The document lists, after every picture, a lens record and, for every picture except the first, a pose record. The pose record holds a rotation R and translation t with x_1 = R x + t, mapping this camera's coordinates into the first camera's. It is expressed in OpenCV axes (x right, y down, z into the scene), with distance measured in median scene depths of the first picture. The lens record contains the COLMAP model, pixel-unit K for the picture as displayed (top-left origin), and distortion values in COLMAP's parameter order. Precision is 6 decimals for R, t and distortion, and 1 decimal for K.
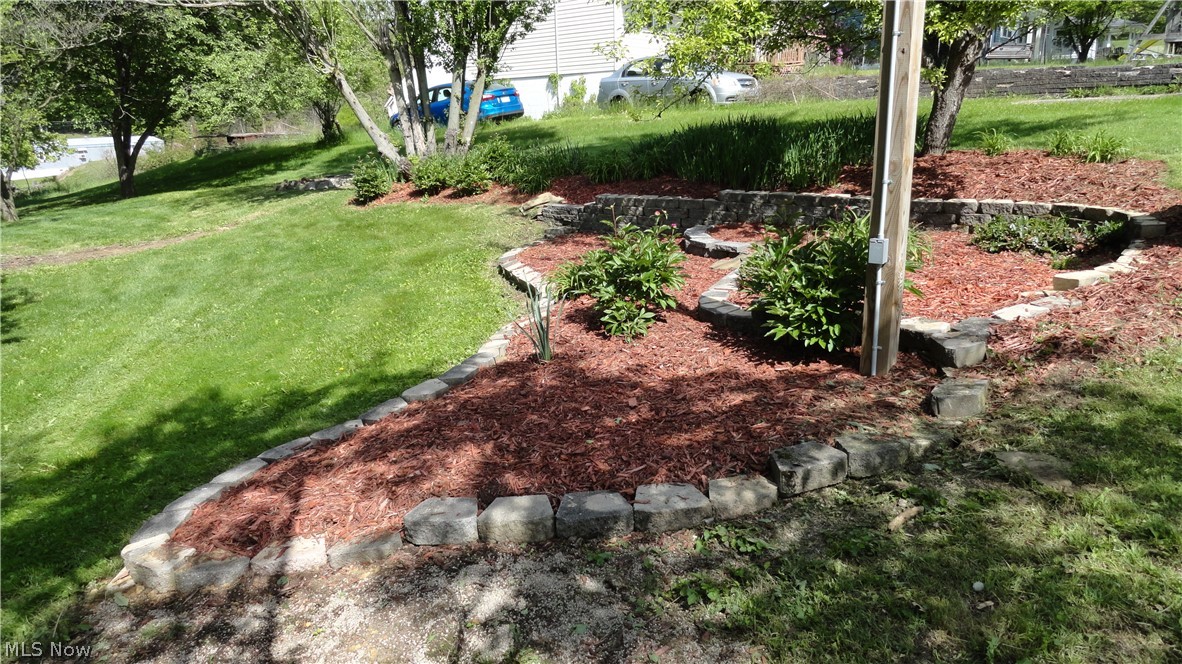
lens RADIAL K [[808.3, 0, 596.5], [0, 808.3, 334.8], [0, 0, 1]] dist [0.000460, 0.001864]
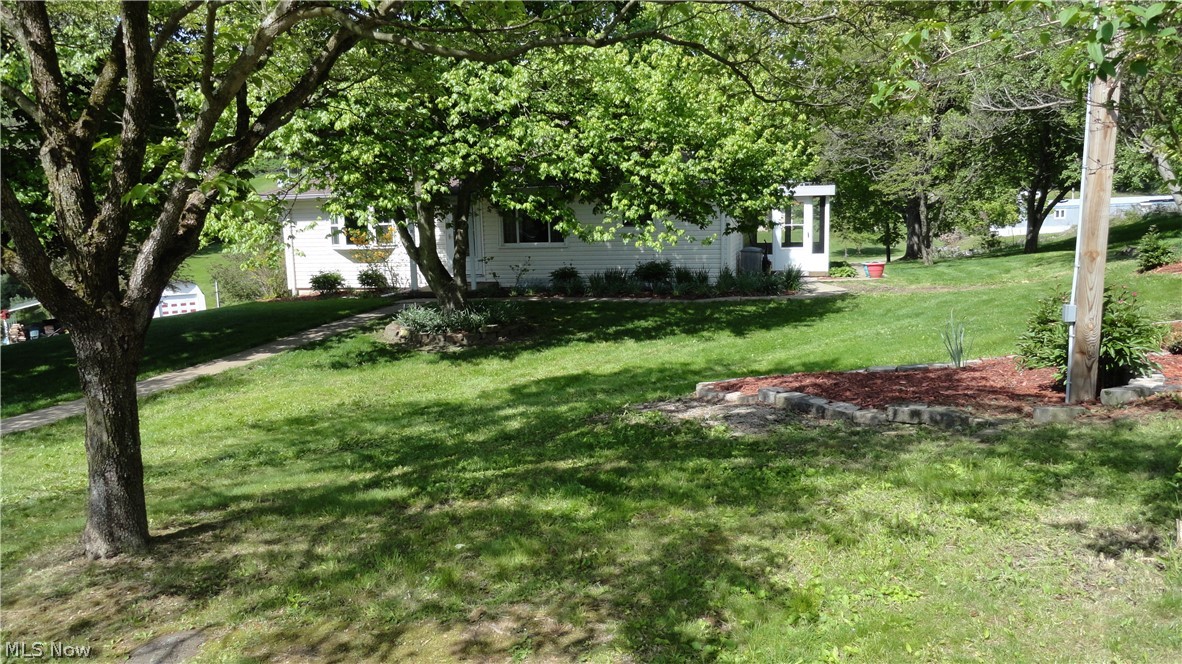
lens RADIAL K [[808.3, 0, 593.8], [0, 808.3, 334.3], [0, 0, 1]] dist [0.000460, 0.001864]
pose [[0.431780, 0.153993, -0.888736, 0.210608], [-0.216180, 0.974268, 0.063786, 0.004077], [0.875690, 0.164585, 0.453959, -0.064673]]
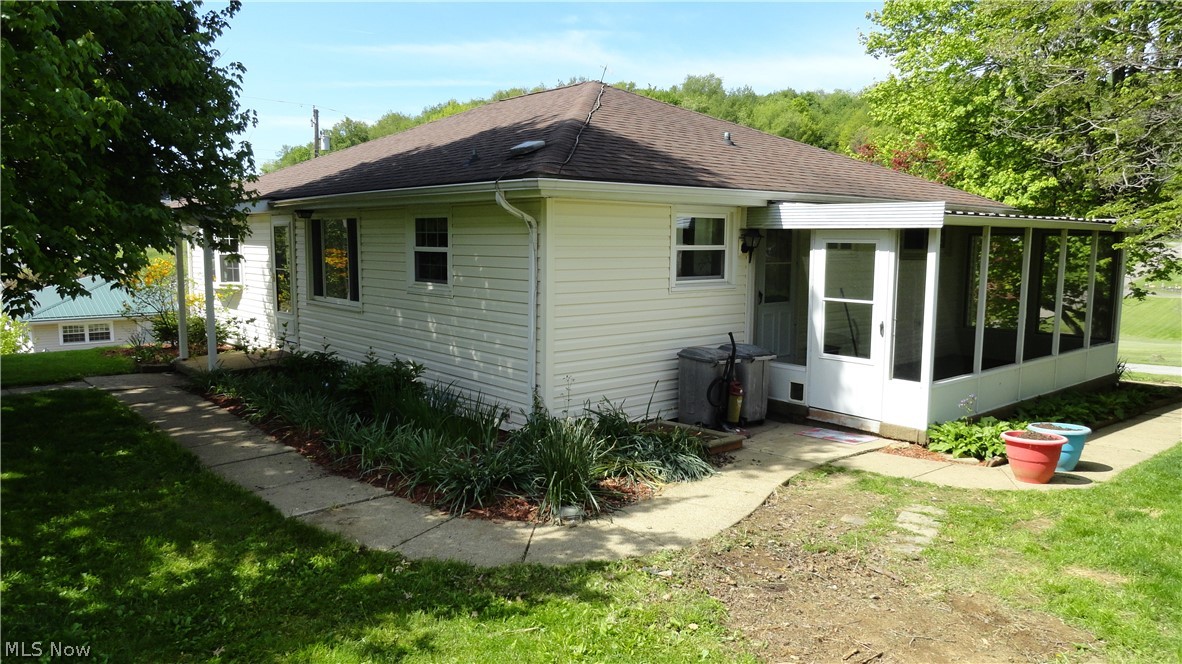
lens RADIAL K [[808.3, 0, 592.8], [0, 808.3, 329.8], [0, 0, 1]] dist [0.000460, 0.001864]
pose [[-0.166312, 0.133528, -0.976991, -0.175625], [-0.256049, 0.950956, 0.173556, -0.139657], [0.952249, 0.279022, -0.123966, 0.511872]]
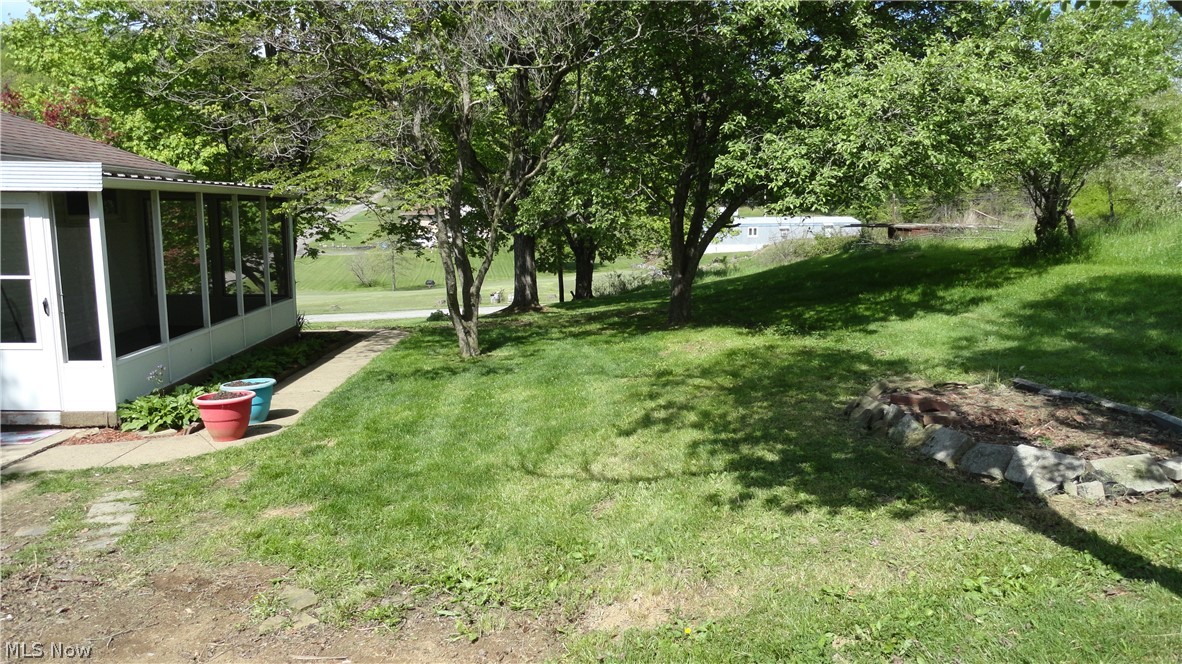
lens RADIAL K [[808.3, 0, 592.0], [0, 808.3, 328.4], [0, 0, 1]] dist [0.000460, 0.001864]
pose [[0.682068, 0.134320, -0.718847, -0.175986], [-0.209207, 0.977744, -0.015807, -0.142016], [0.700725, 0.161169, 0.694988, 0.521934]]
